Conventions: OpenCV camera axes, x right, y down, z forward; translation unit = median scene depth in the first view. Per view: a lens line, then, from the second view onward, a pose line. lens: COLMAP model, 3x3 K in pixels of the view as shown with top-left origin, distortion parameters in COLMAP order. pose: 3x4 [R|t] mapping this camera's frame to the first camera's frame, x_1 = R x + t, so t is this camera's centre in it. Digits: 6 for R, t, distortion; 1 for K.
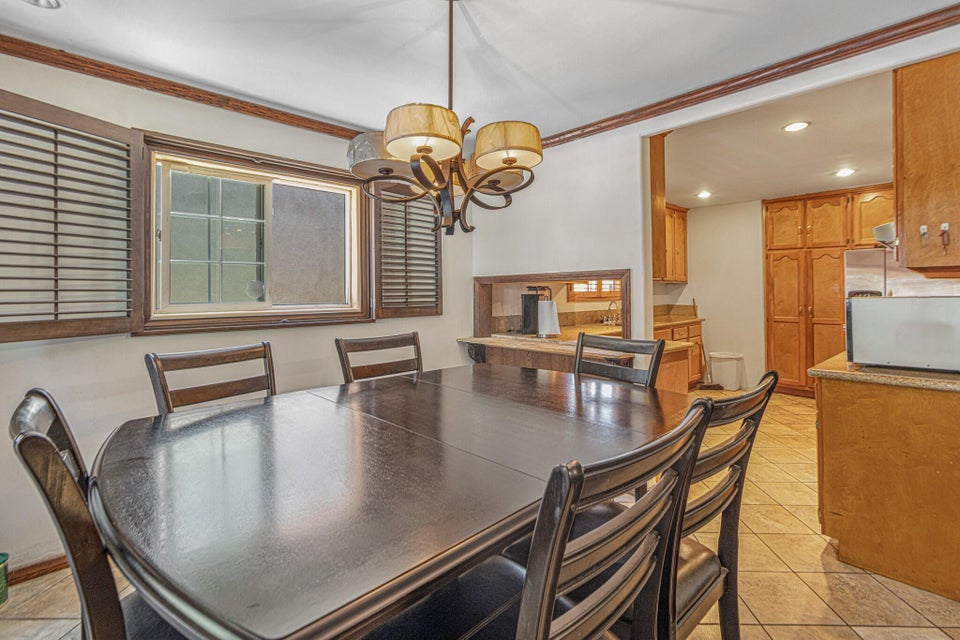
lens RADIAL K [[445.7, 0, 499.2], [0, 445.7, 289.4], [0, 0, 1]] dist [0.009396, -0.001406]
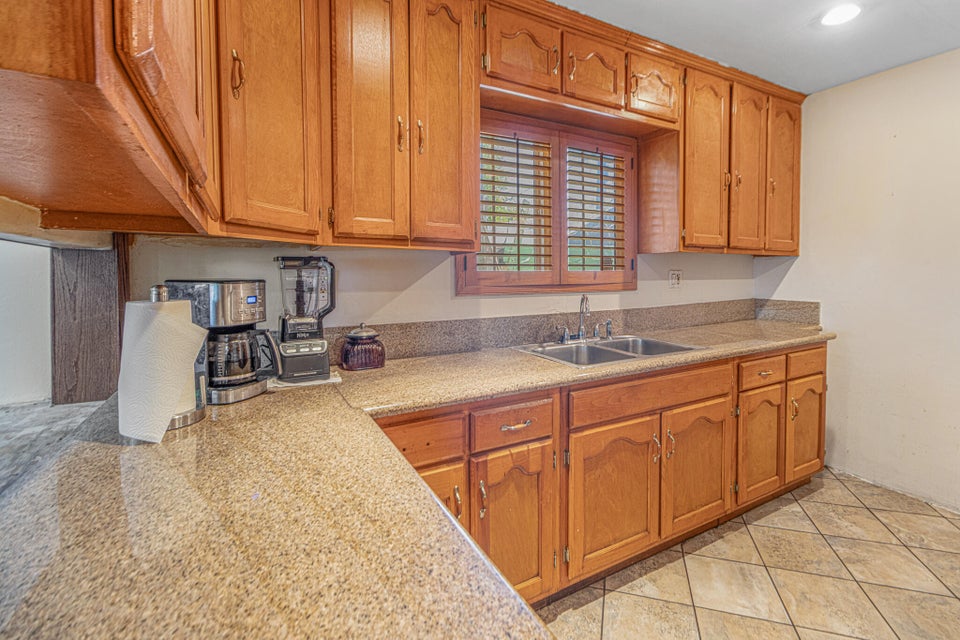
lens RADIAL K [[445.7, 0, 494.0], [0, 445.7, 283.5], [0, 0, 1]] dist [0.009396, -0.001406]
pose [[0.967769, 0.007137, -0.251738, 0.263103], [0.000118, 0.999585, 0.028795, 0.003736], [0.251839, -0.027896, 0.967367, 0.530608]]
